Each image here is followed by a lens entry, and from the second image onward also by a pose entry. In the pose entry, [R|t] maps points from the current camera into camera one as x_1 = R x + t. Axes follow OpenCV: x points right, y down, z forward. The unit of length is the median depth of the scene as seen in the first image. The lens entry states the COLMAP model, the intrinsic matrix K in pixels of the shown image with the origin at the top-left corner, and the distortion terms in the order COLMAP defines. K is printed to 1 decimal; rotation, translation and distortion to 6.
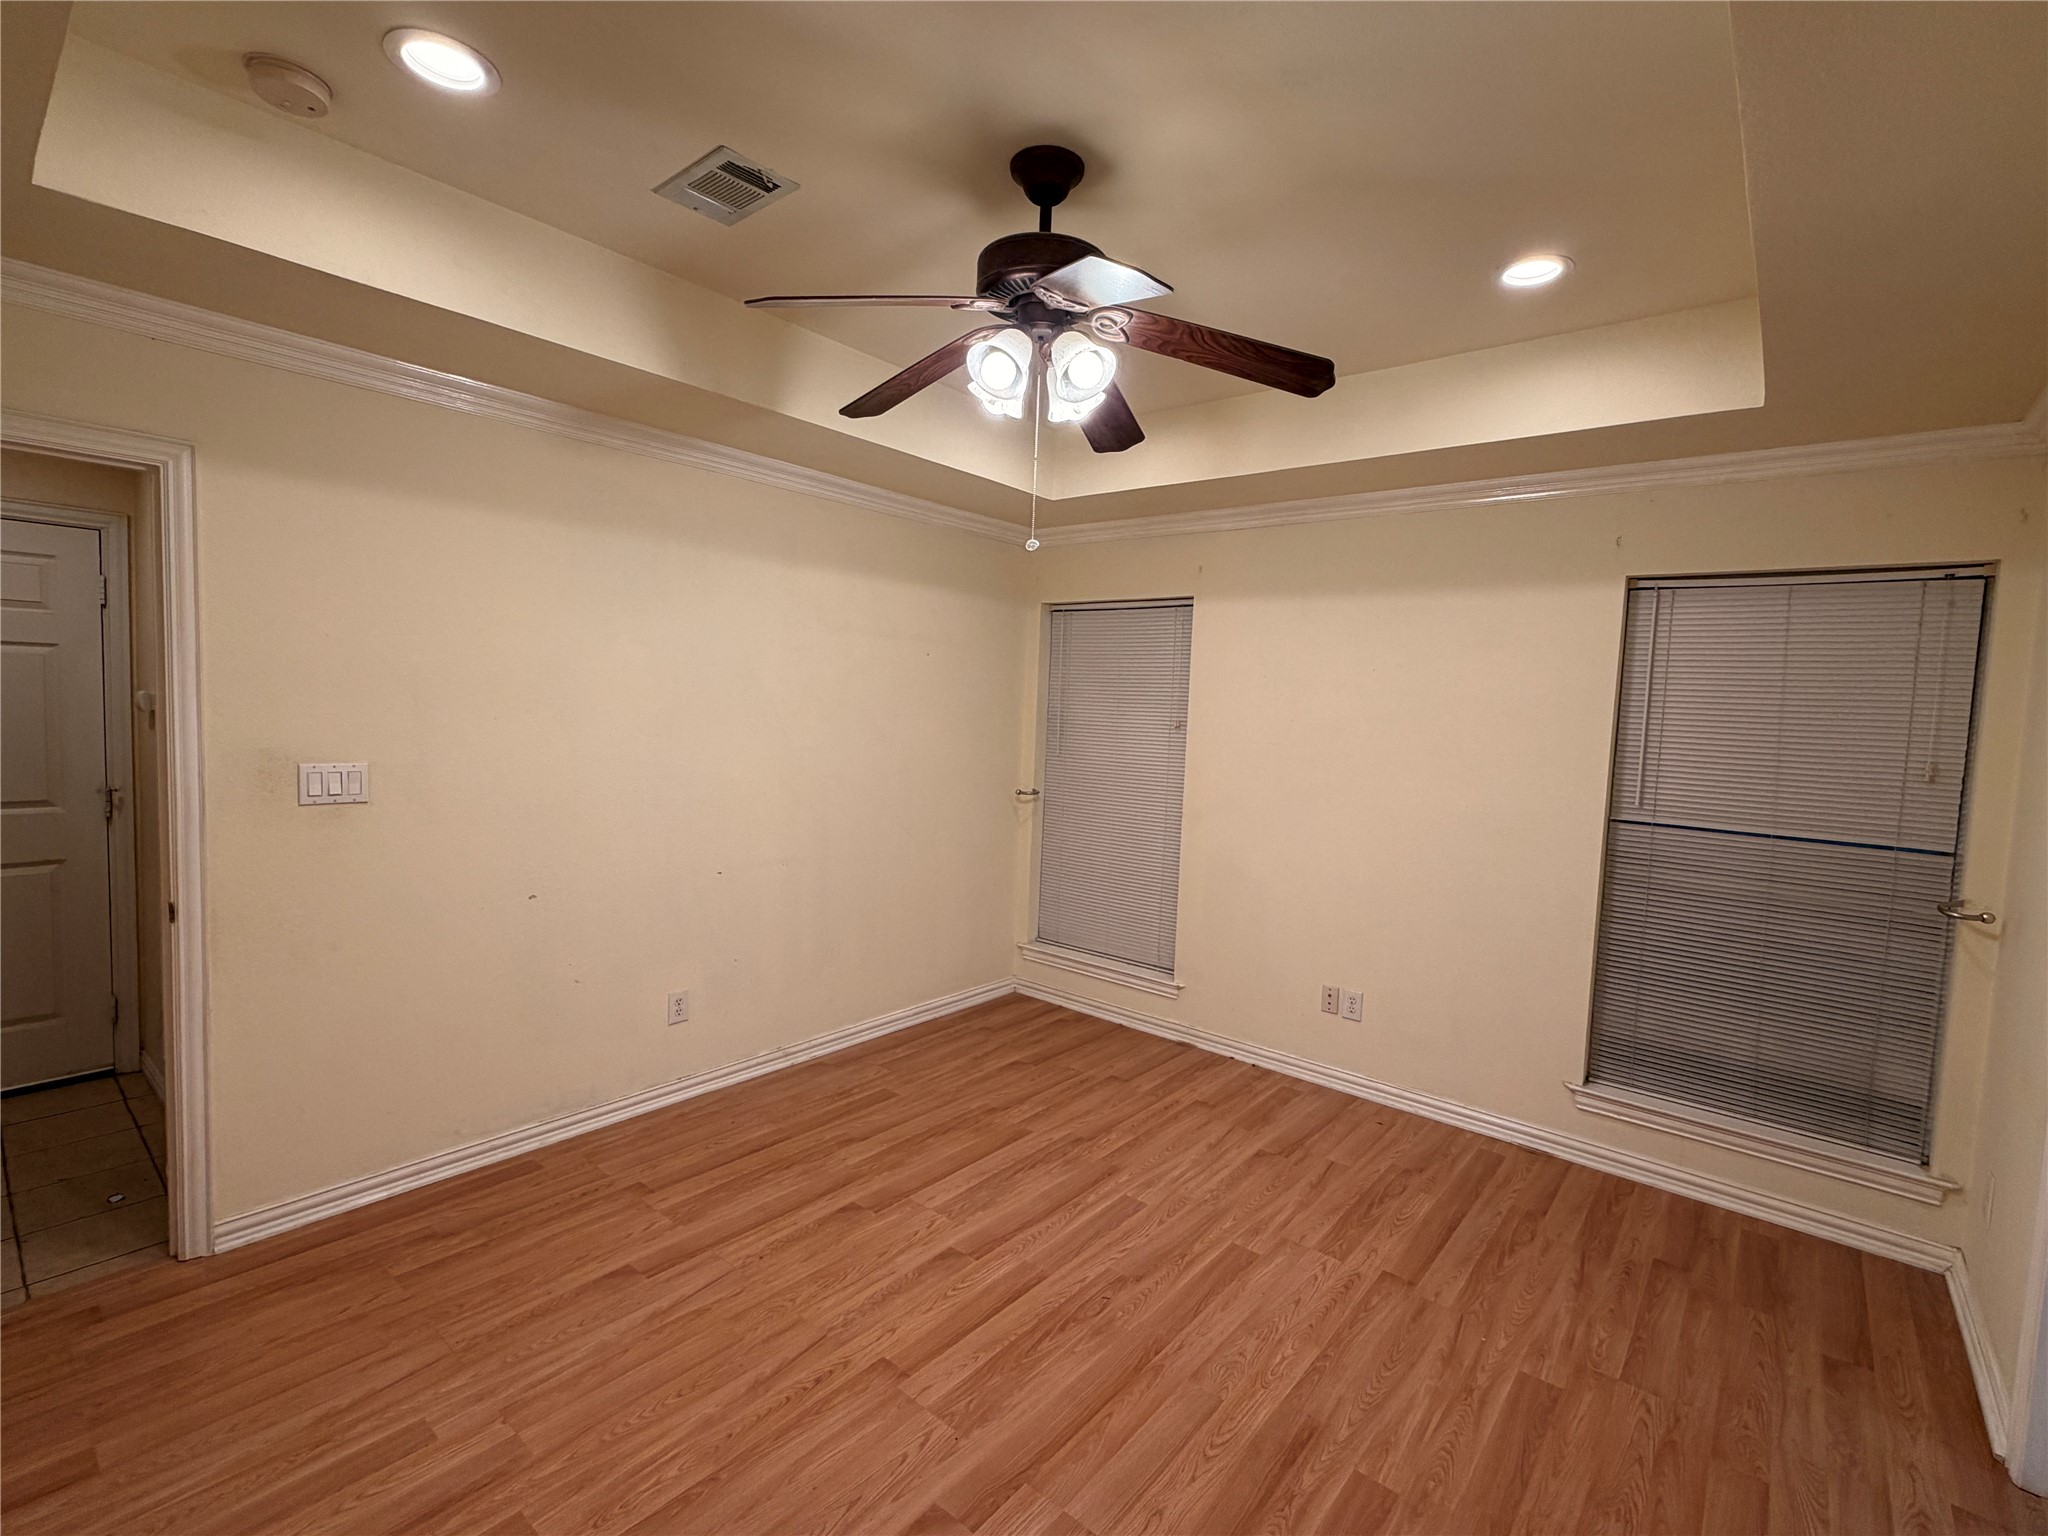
lens RADIAL K [[931.2, 0, 1023.1], [0, 931.2, 765.5], [0, 0, 1]] dist [-0.001757, -0.001149]
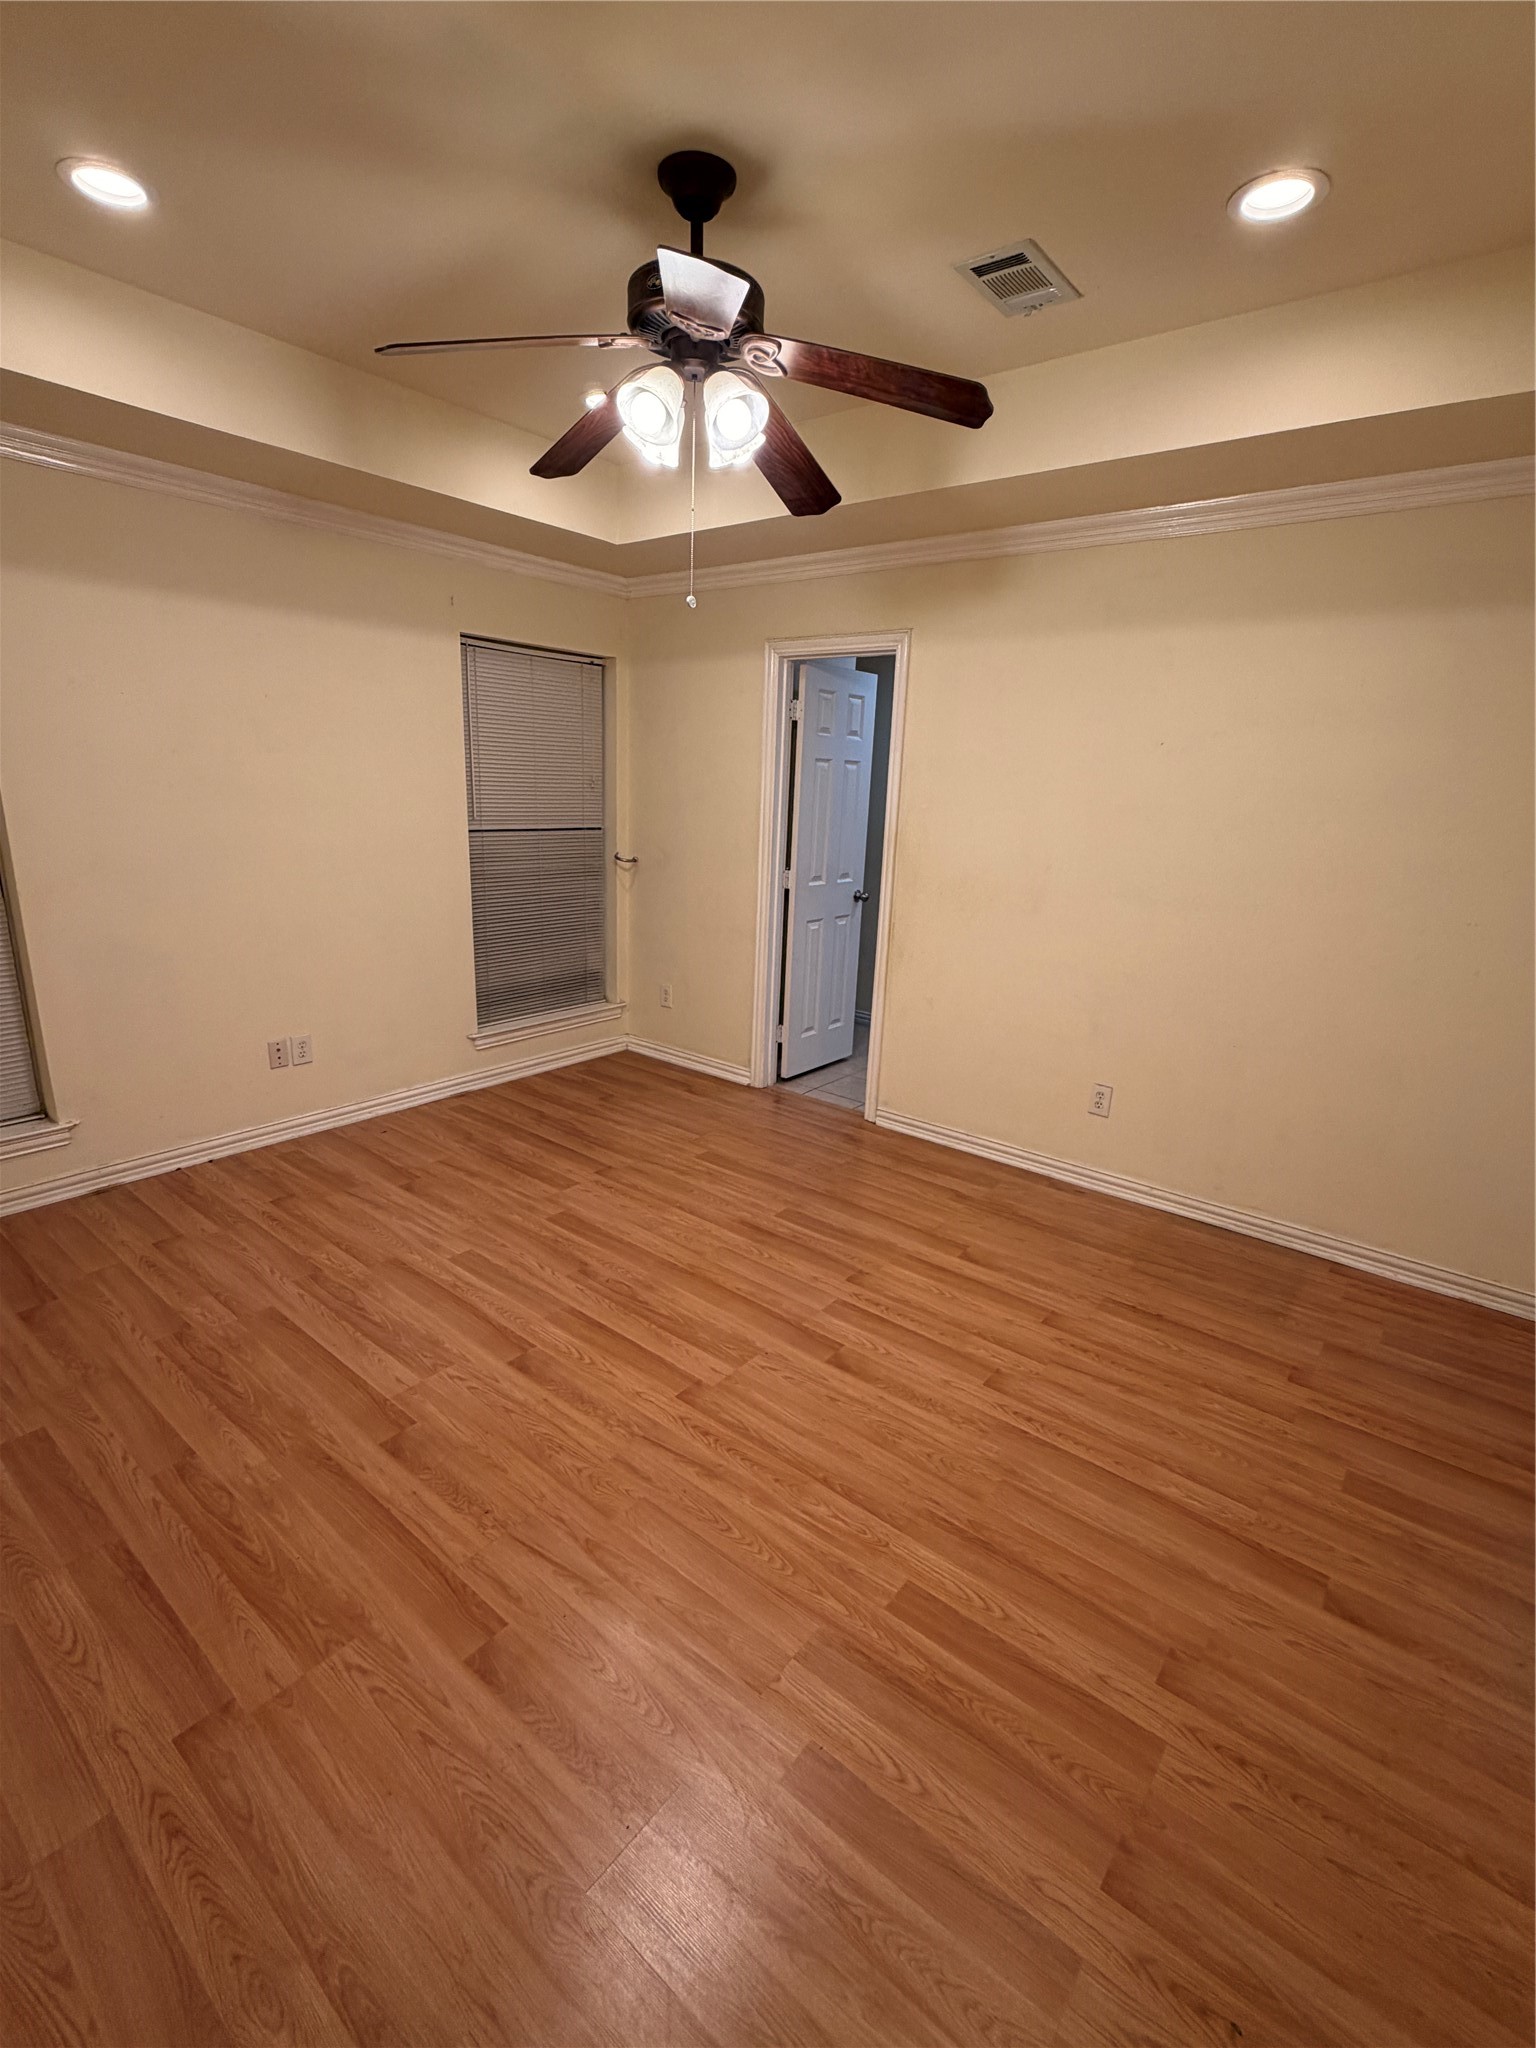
lens RADIAL K [[931.2, 0, 769.7], [0, 931.2, 1030.8], [0, 0, 1]] dist [-0.001757, -0.001149]
pose [[-0.017915, -0.309324, 0.950788, -0.768513], [0.027431, 0.950431, 0.309725, -0.073639], [-0.999463, 0.031629, -0.008542, 0.649611]]
